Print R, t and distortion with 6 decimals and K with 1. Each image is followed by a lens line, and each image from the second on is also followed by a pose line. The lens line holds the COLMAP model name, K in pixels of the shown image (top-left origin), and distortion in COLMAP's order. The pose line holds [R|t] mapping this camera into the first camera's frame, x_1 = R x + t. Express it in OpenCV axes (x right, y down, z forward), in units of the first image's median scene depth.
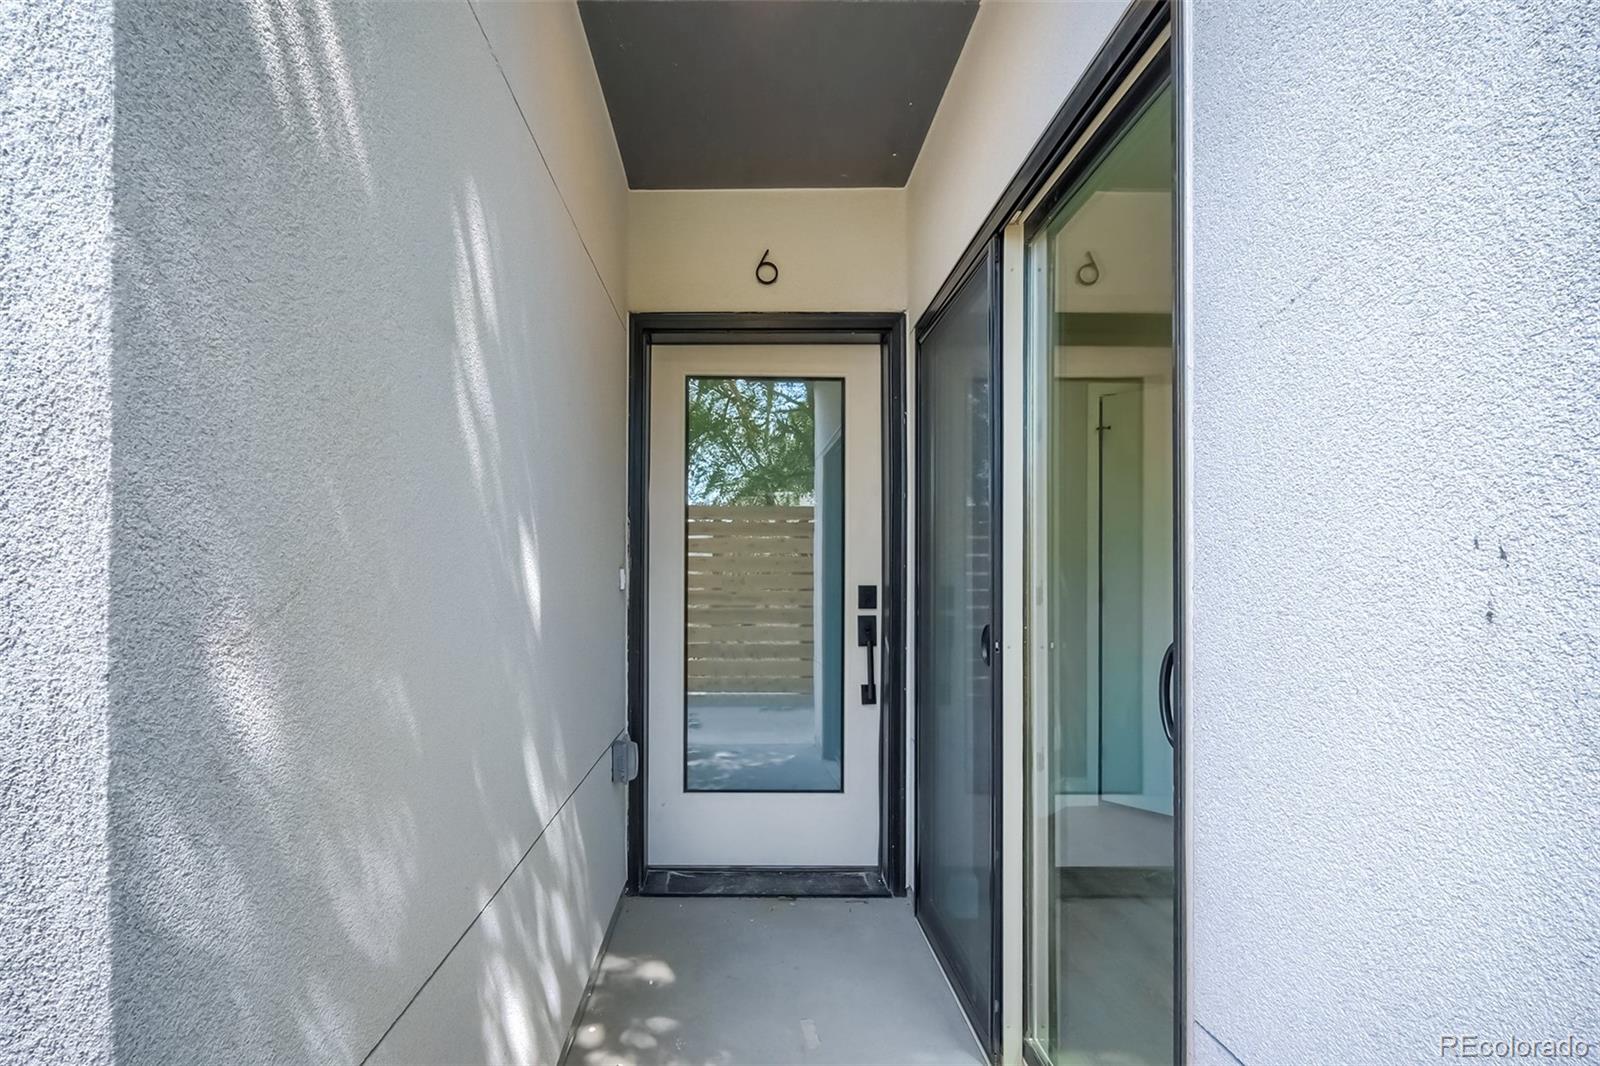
lens RADIAL K [[688.8, 0, 782.1], [0, 688.8, 572.0], [0, 0, 1]] dist [-0.001853, -0.000119]
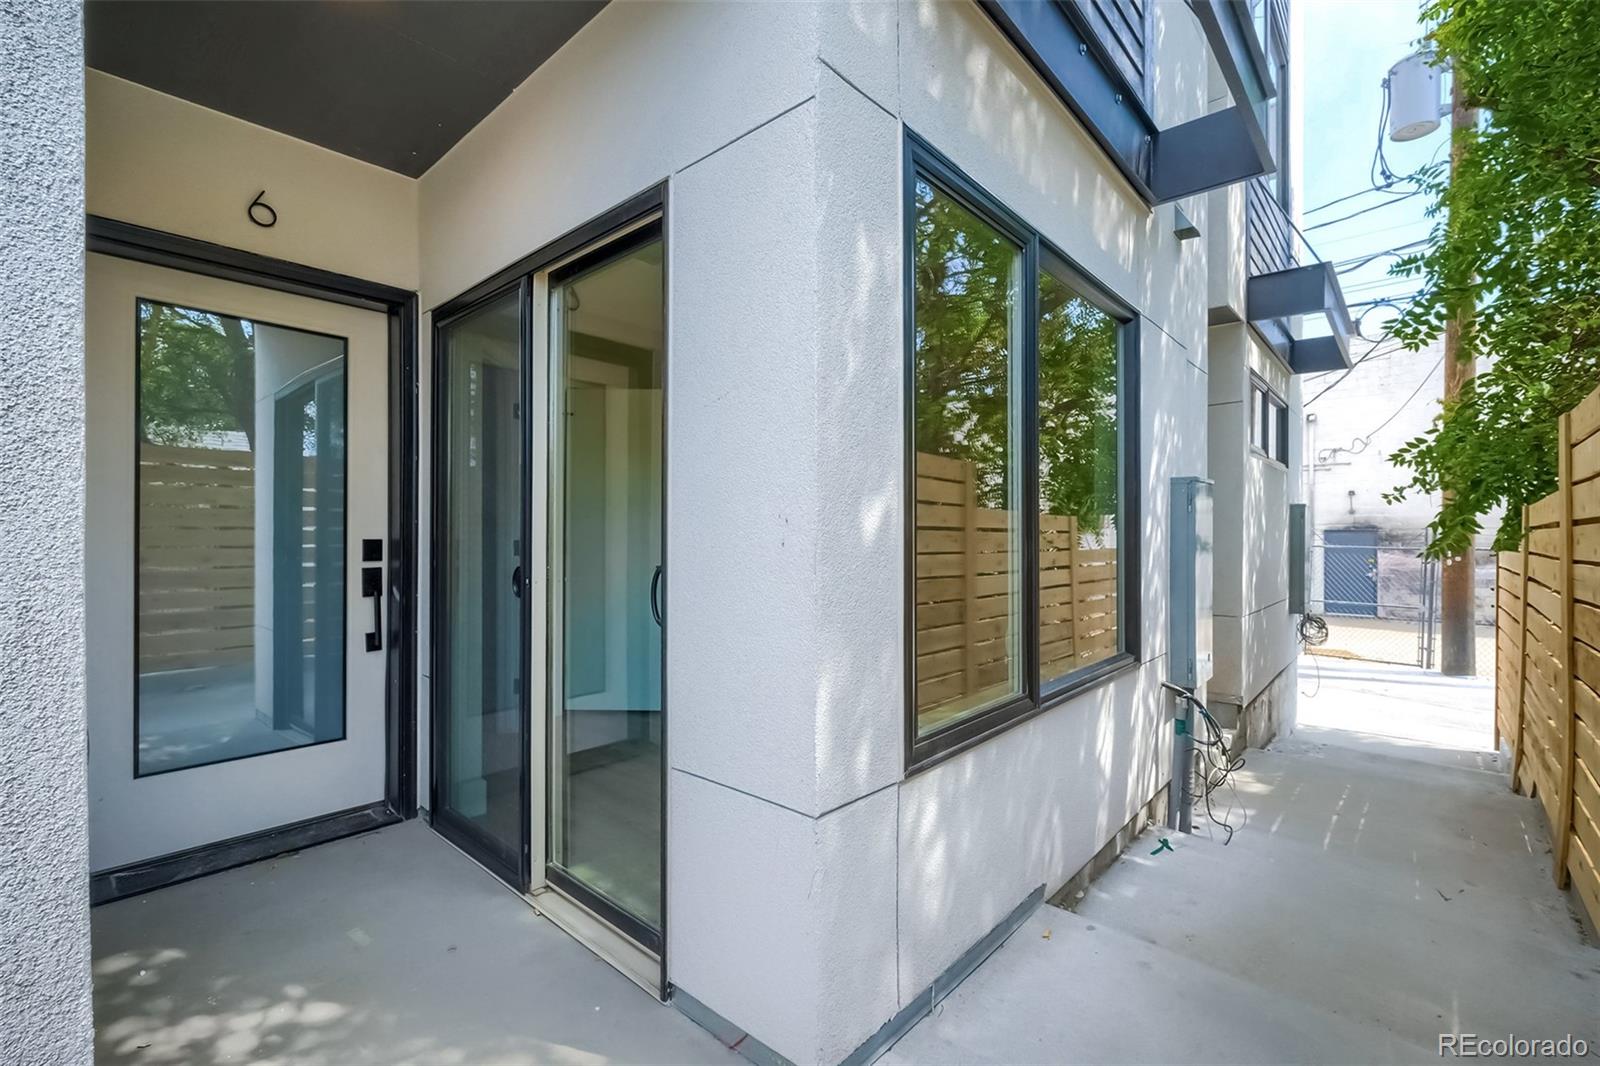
lens RADIAL K [[688.8, 0, 800.4], [0, 688.8, 533.2], [0, 0, 1]] dist [-0.001853, -0.000119]
pose [[0.674491, 0.001847, 0.738281, -0.223894], [-0.005850, 0.999979, 0.002843, 0.003779], [-0.738260, -0.006236, 0.674488, -0.208818]]
